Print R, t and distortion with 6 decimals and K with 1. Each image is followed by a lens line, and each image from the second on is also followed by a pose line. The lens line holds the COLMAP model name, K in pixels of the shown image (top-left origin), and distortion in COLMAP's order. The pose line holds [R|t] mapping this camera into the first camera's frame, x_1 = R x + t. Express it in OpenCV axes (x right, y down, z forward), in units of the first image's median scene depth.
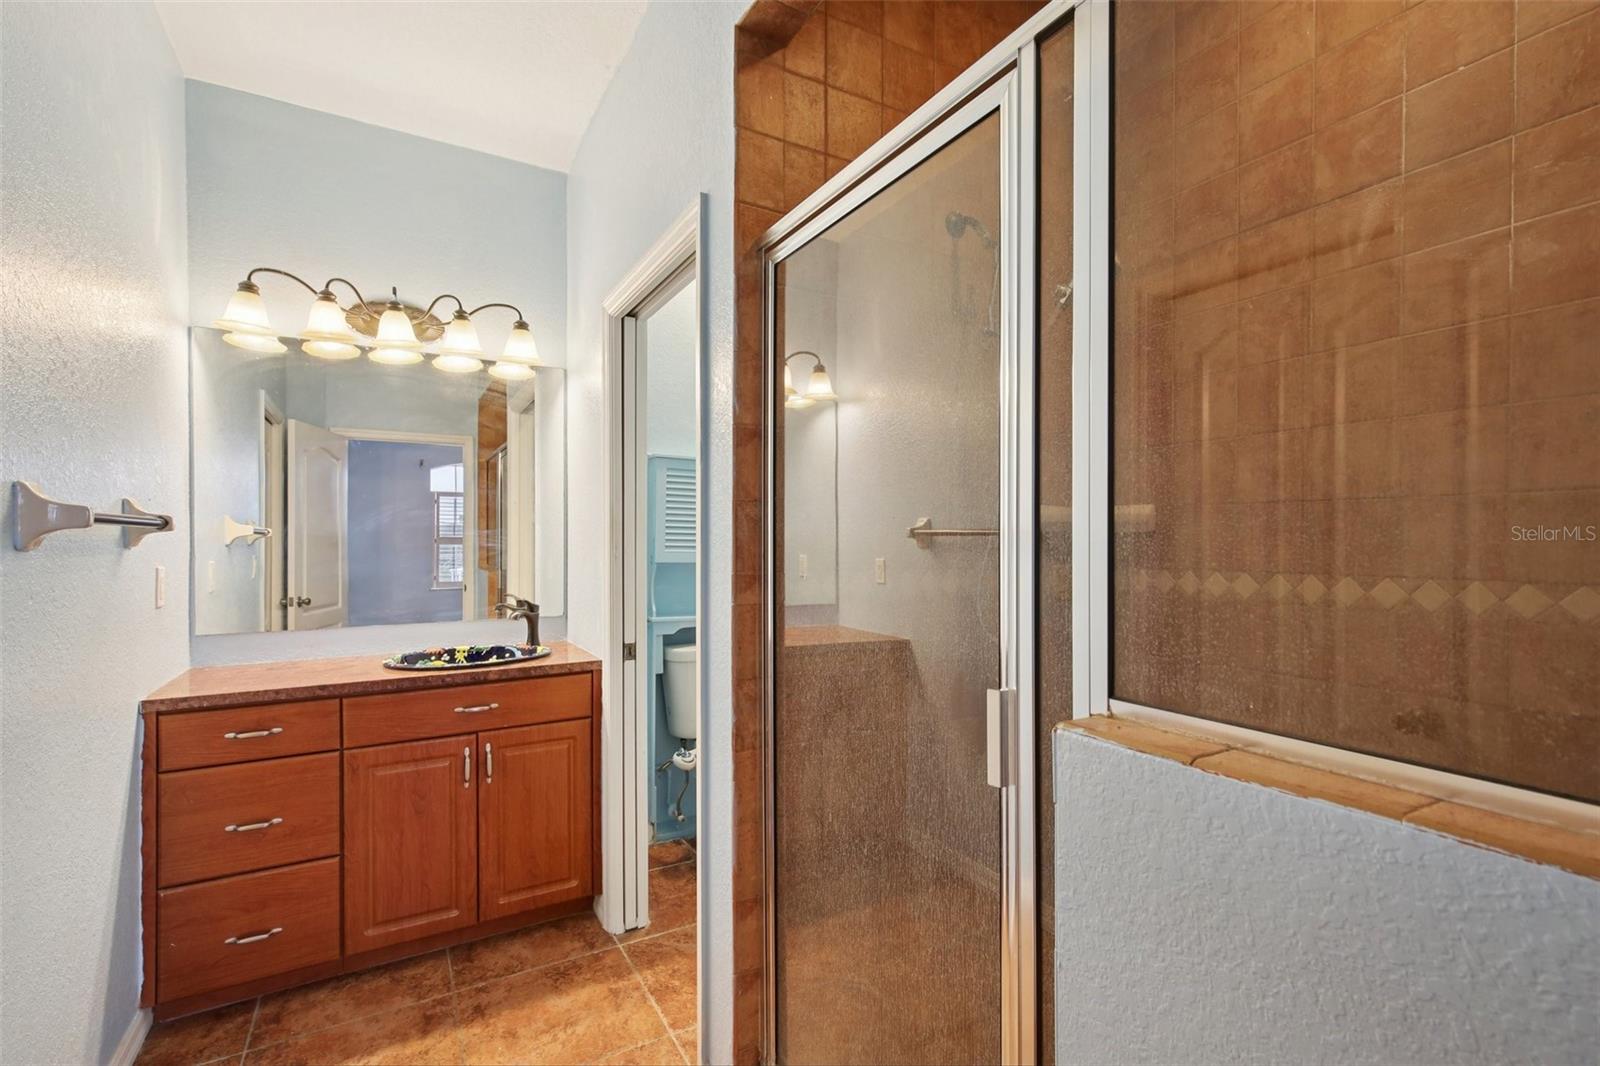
lens RADIAL K [[731.3, 0, 796.1], [0, 731.3, 537.7], [0, 0, 1]] dist [0.011167, -0.005664]
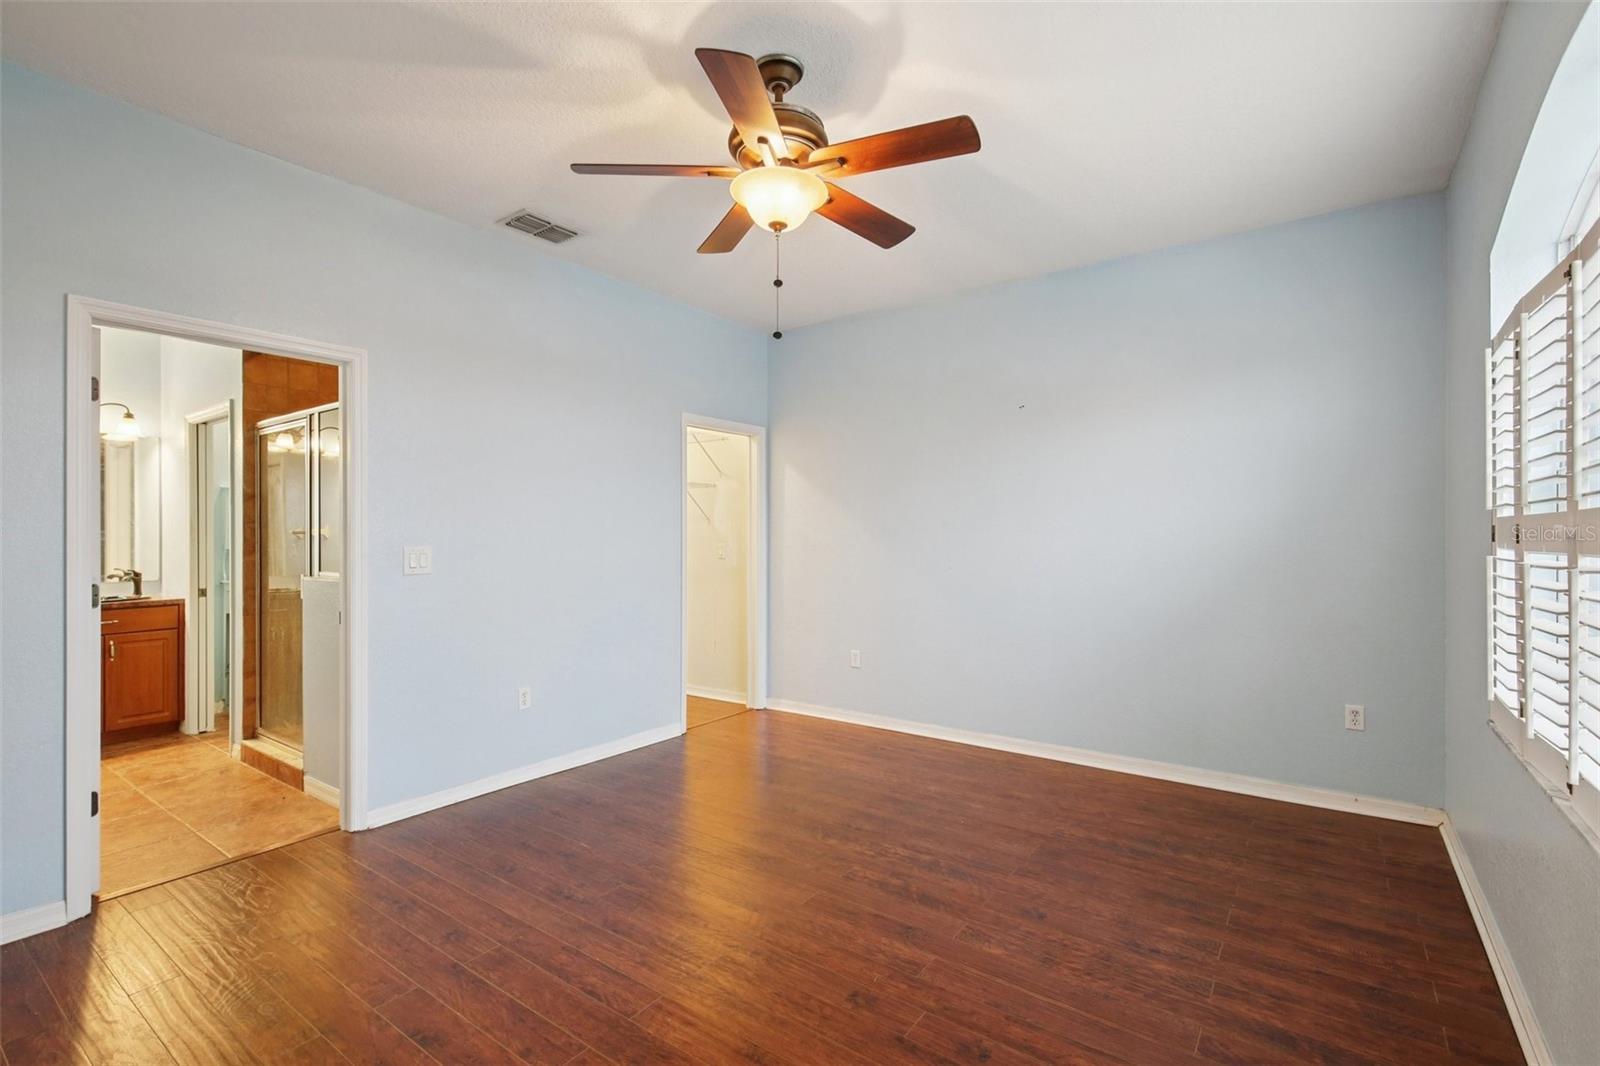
lens RADIAL K [[731.3, 0, 804.0], [0, 731.3, 530.2], [0, 0, 1]] dist [0.011167, -0.005664]
pose [[0.914765, -0.001256, 0.403985, 0.454656], [0.002884, 0.999990, -0.003421, -0.001912], [-0.403976, 0.004295, 0.914759, -1.463155]]
